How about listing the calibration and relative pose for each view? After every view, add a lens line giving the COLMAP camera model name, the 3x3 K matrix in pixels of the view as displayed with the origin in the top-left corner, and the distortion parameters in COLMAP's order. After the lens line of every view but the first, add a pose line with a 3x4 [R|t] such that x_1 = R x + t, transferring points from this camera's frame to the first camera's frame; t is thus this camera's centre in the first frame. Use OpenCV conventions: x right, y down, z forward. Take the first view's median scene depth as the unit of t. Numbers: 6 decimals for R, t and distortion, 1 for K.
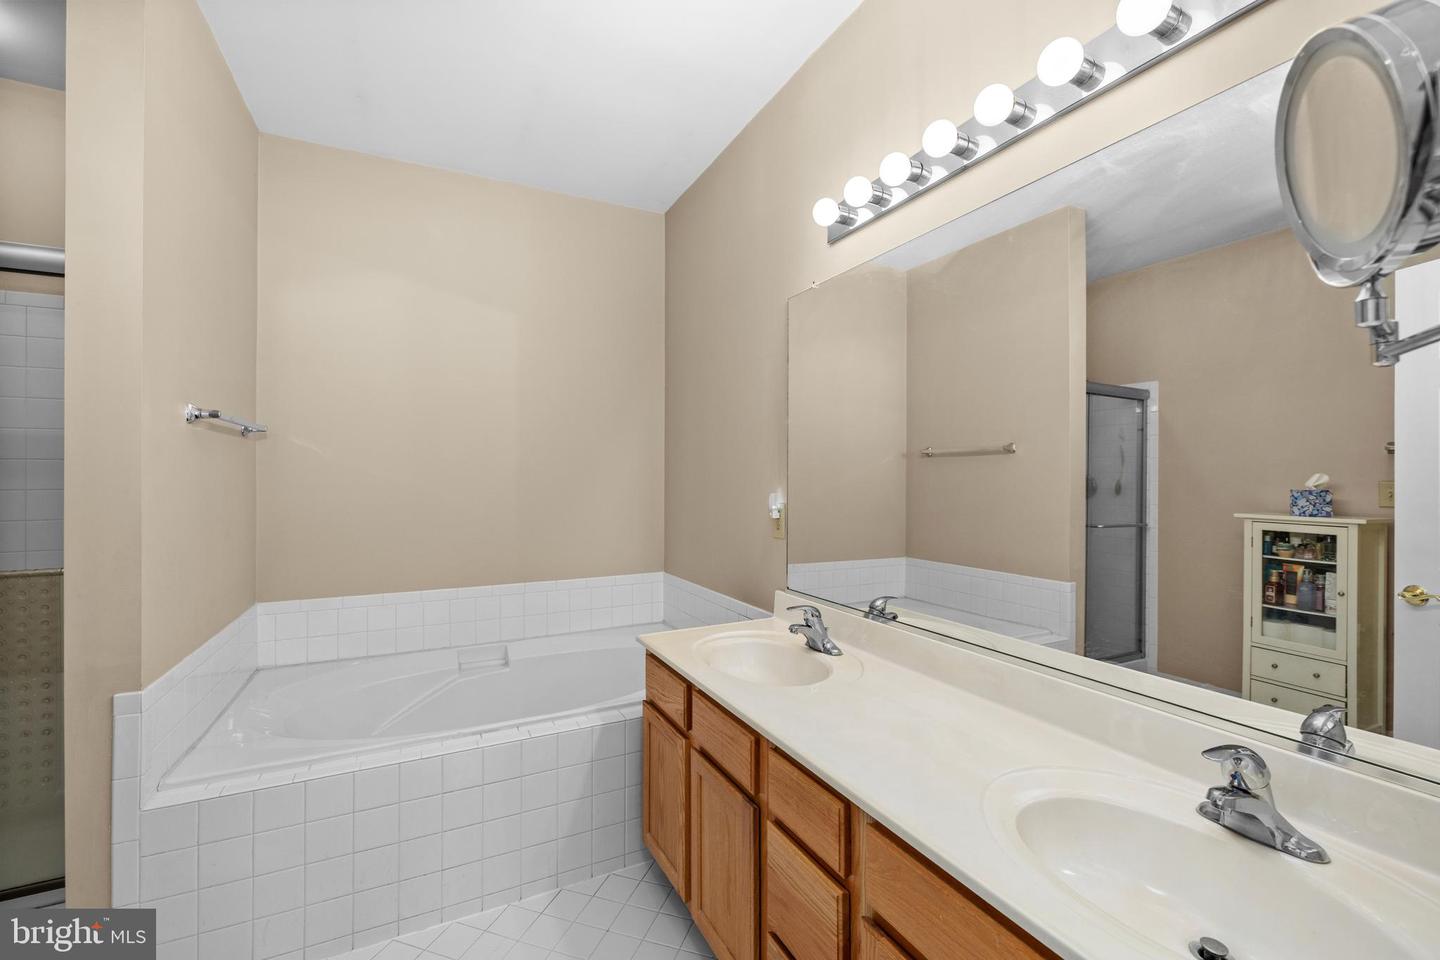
lens RADIAL K [[607.3, 0, 720.0], [0, 607.3, 480.0], [0, 0, 1]] dist [0.000623, -0.000324]
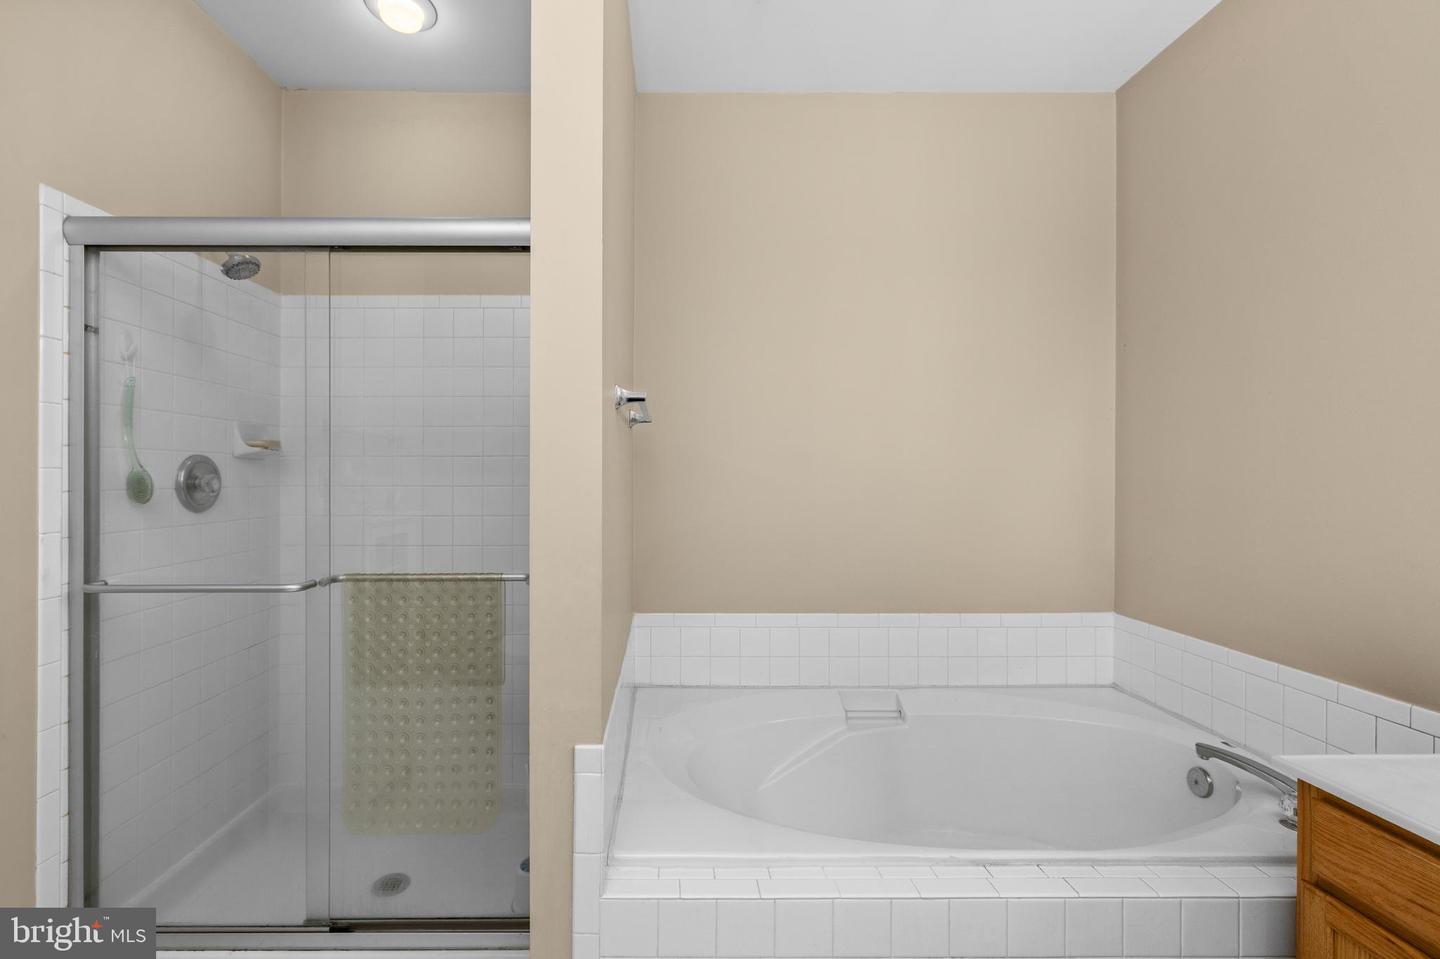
lens RADIAL K [[623.2, 0, 670.3], [0, 623.2, 484.7], [0, 0, 1]] dist [-0.000998, -0.000159]
pose [[0.895121, 0.002722, -0.445815, -0.278353], [-0.001667, 0.999995, 0.002759, 0.005268], [0.445820, -0.001726, 0.895121, 0.173454]]
